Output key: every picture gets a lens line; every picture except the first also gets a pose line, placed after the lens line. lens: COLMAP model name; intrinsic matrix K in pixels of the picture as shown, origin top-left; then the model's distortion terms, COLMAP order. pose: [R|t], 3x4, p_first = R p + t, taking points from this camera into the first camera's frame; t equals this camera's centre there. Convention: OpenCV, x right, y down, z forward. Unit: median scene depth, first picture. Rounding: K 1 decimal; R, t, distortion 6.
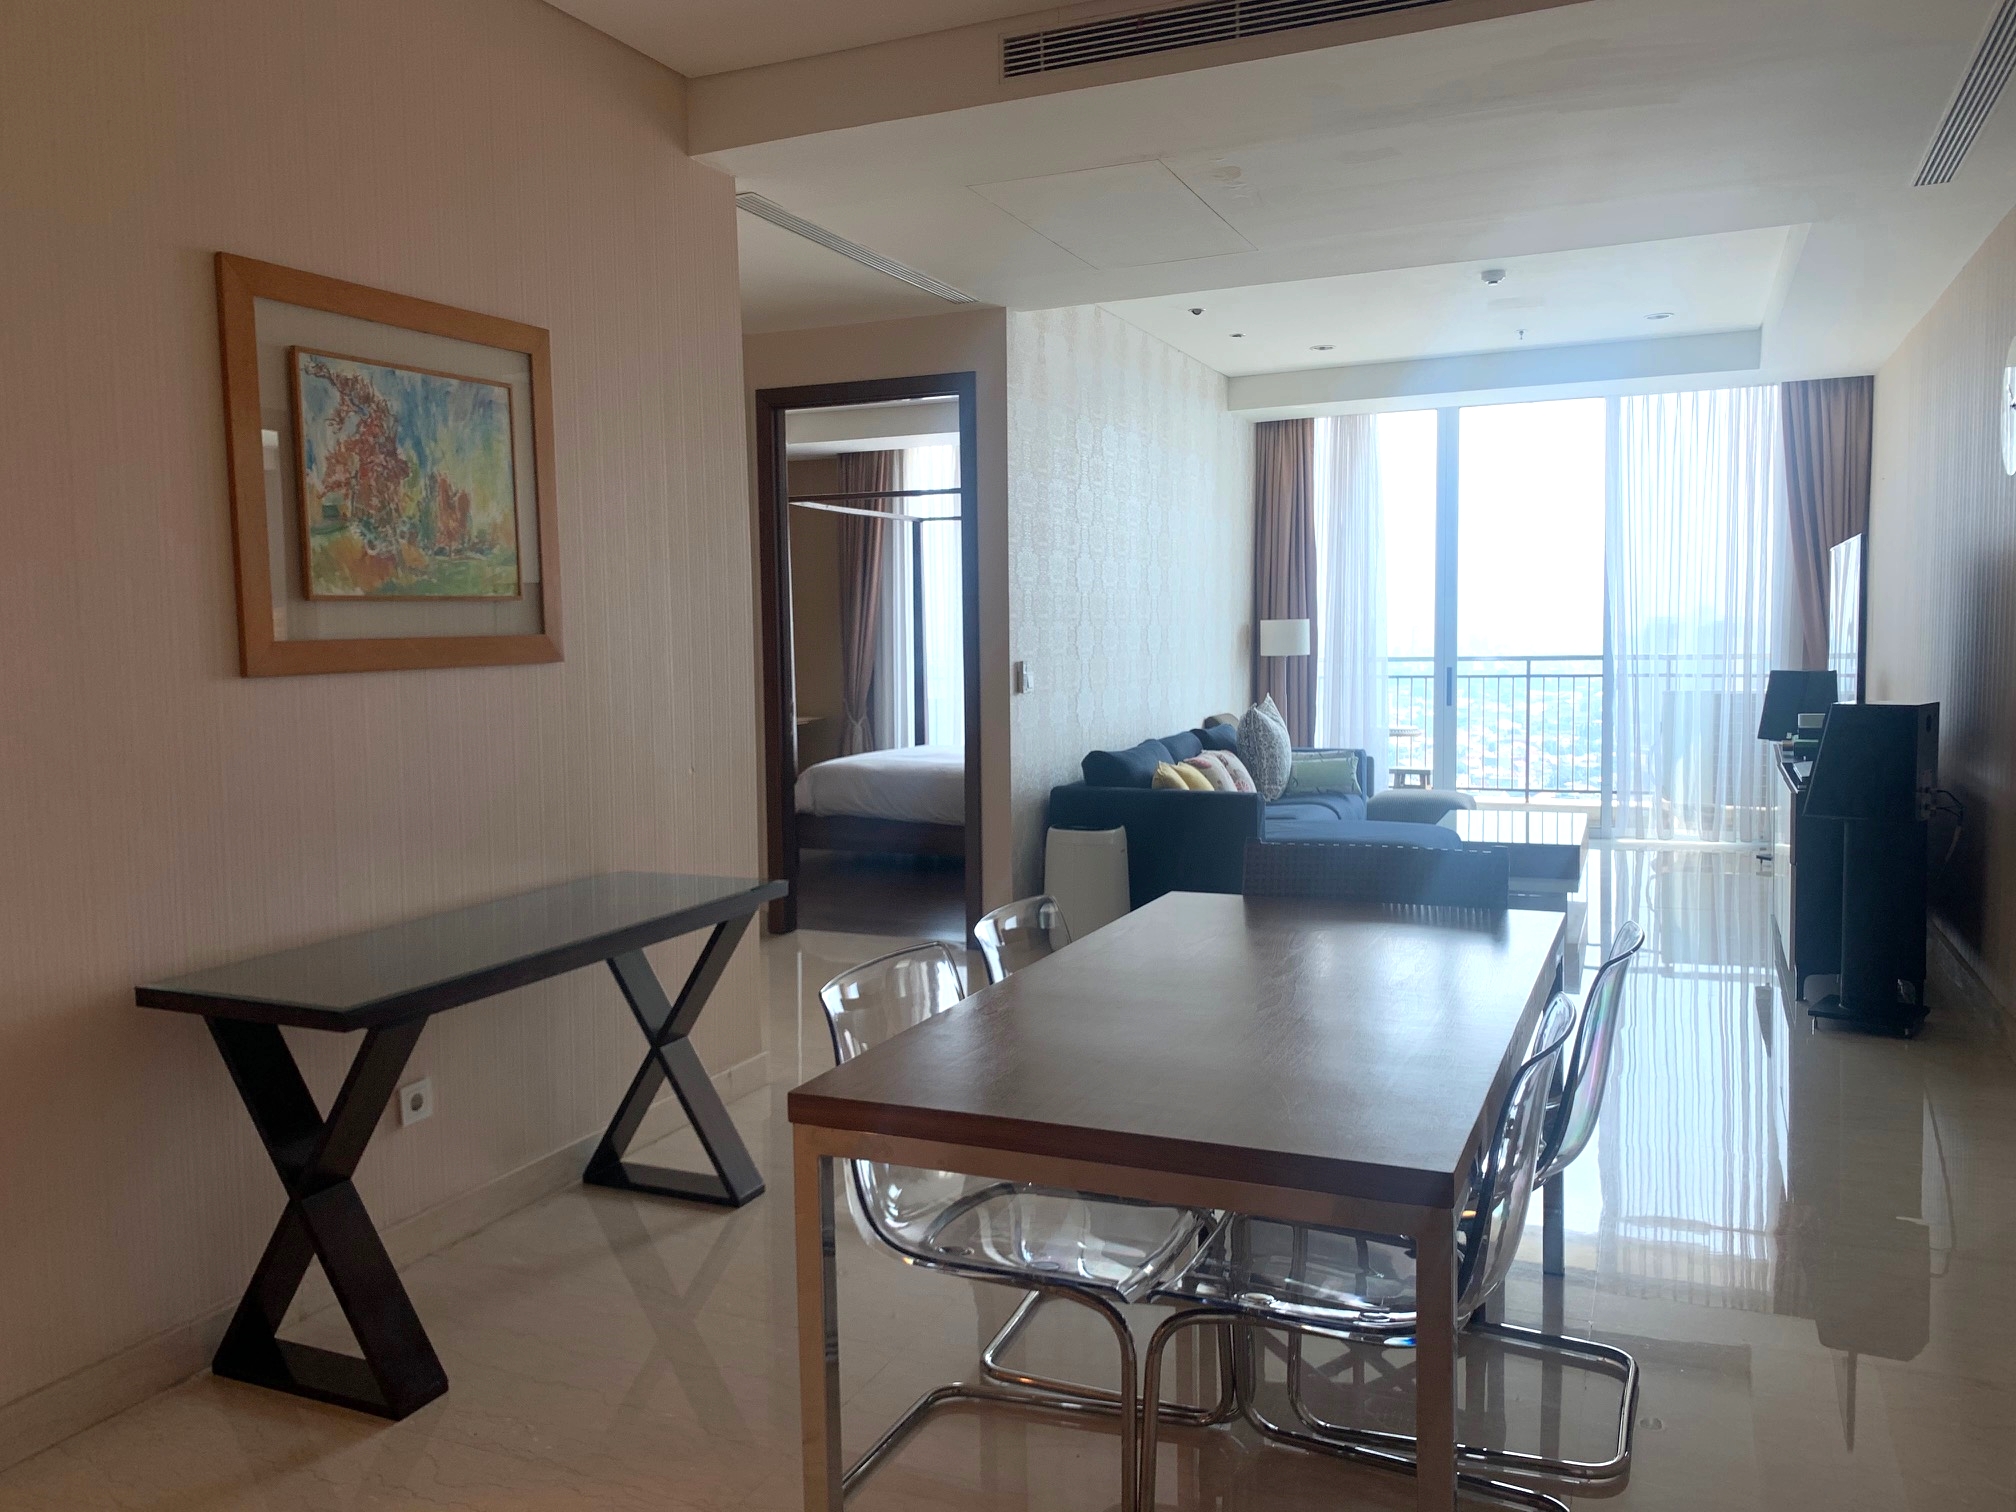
lens RADIAL K [[1574.1, 0, 1008.0], [0, 1574.1, 756.0], [0, 0, 1]] dist [0.000352, 0.001051]
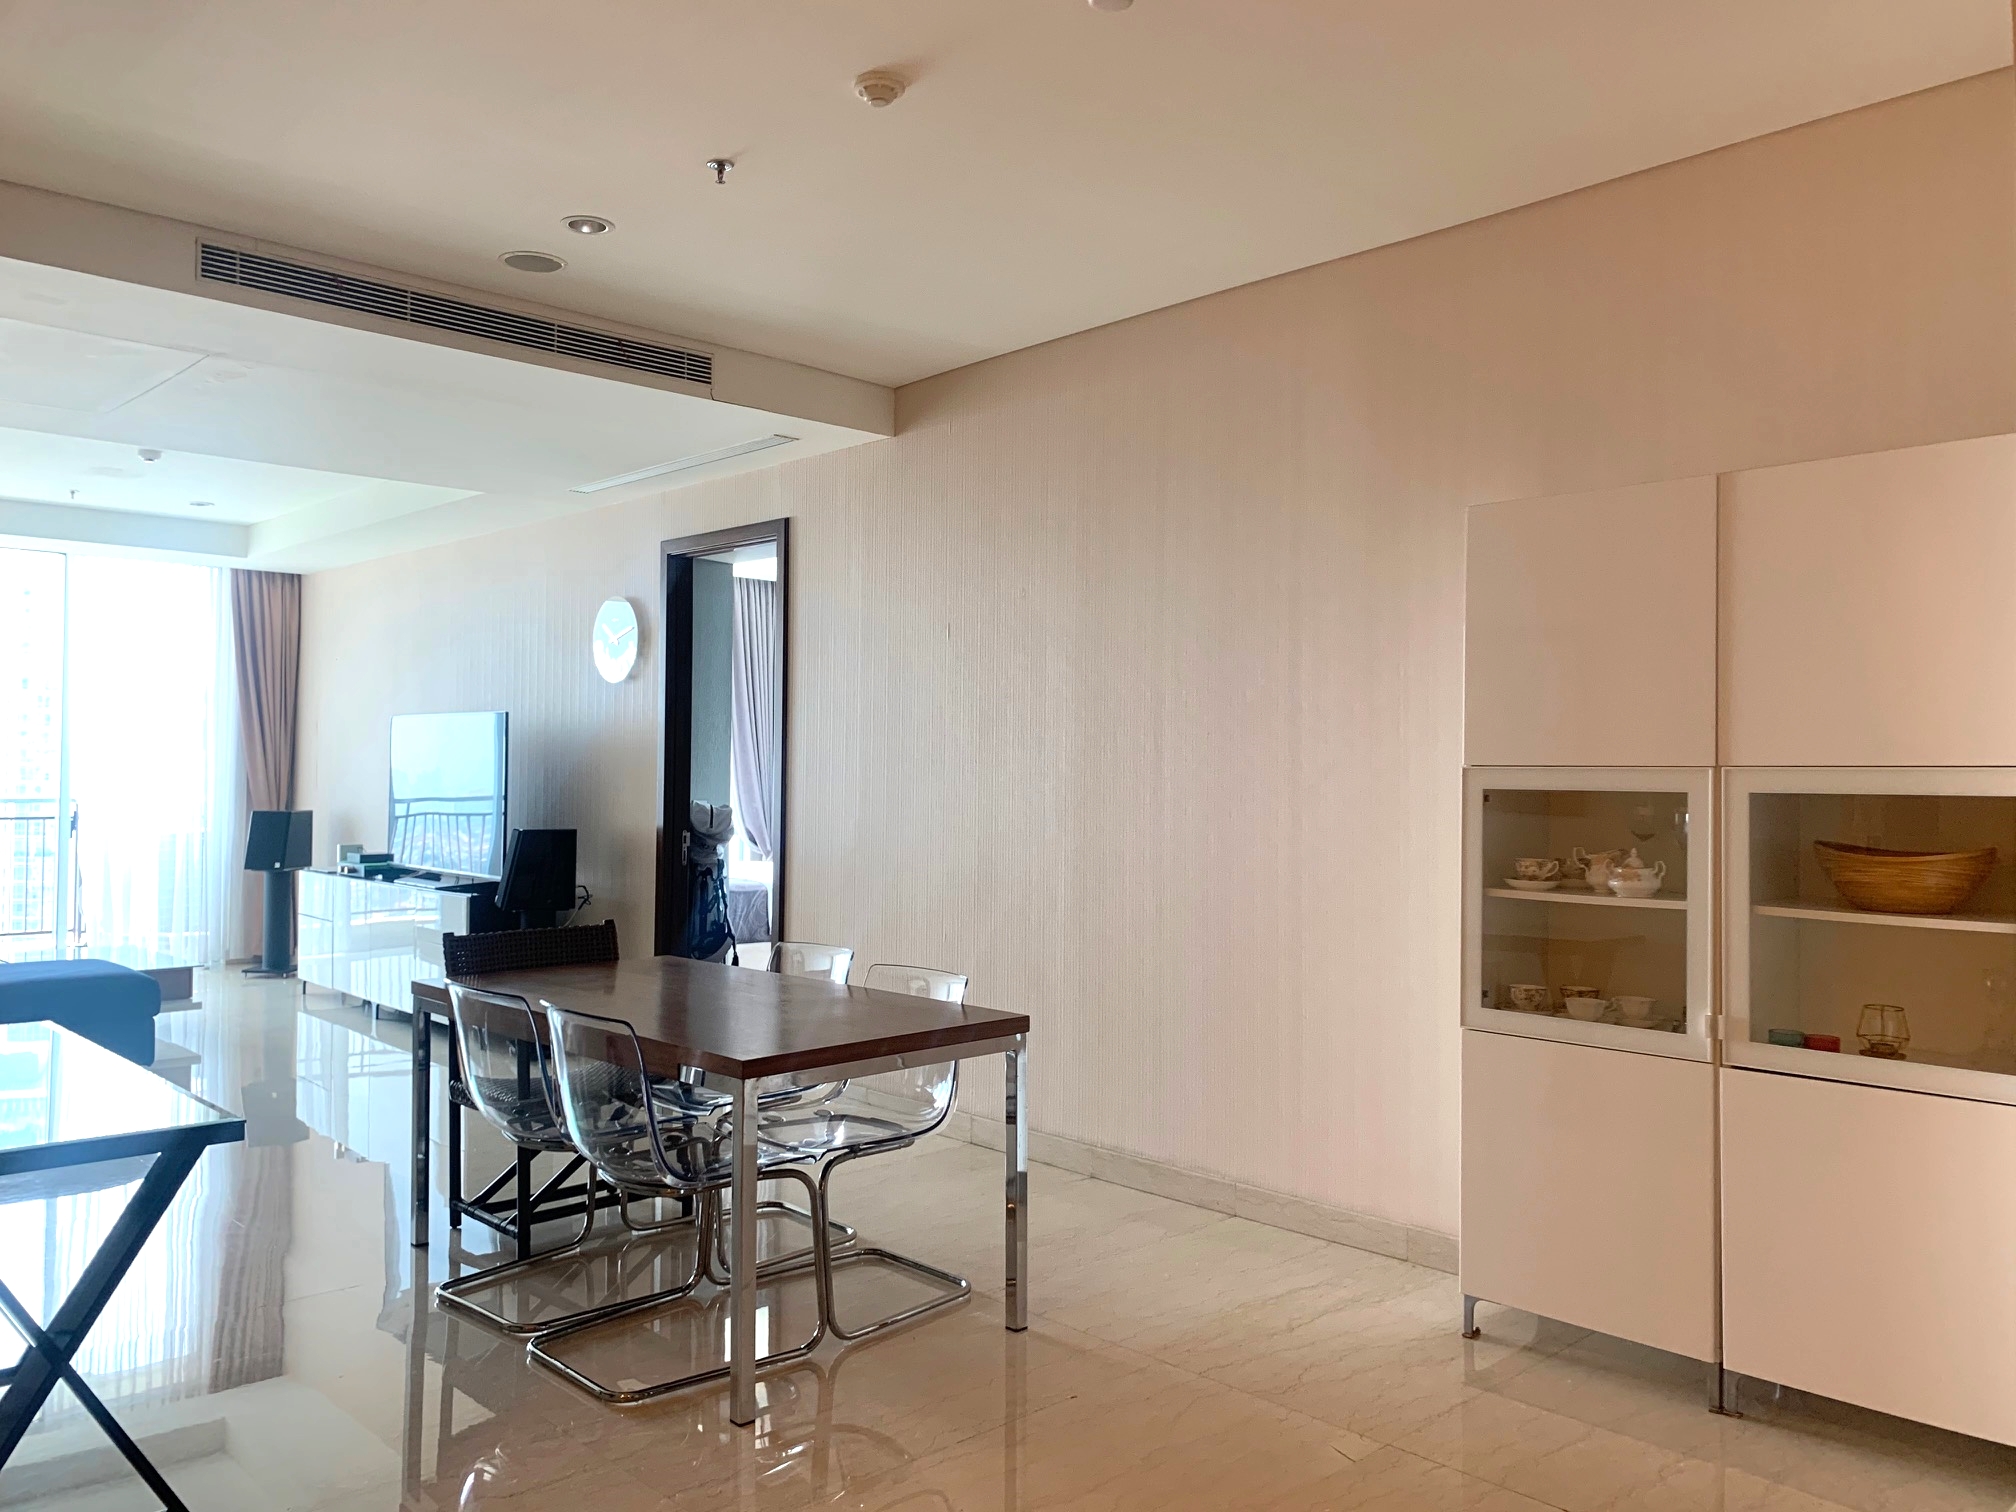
lens RADIAL K [[1574.1, 0, 1008.0], [0, 1574.1, 756.0], [0, 0, 1]] dist [0.000352, 0.001051]
pose [[0.359002, 0.022805, 0.933058, -0.405570], [0.064551, 0.996701, -0.049197, -0.000973], [-0.931102, 0.077892, 0.356346, 0.048554]]
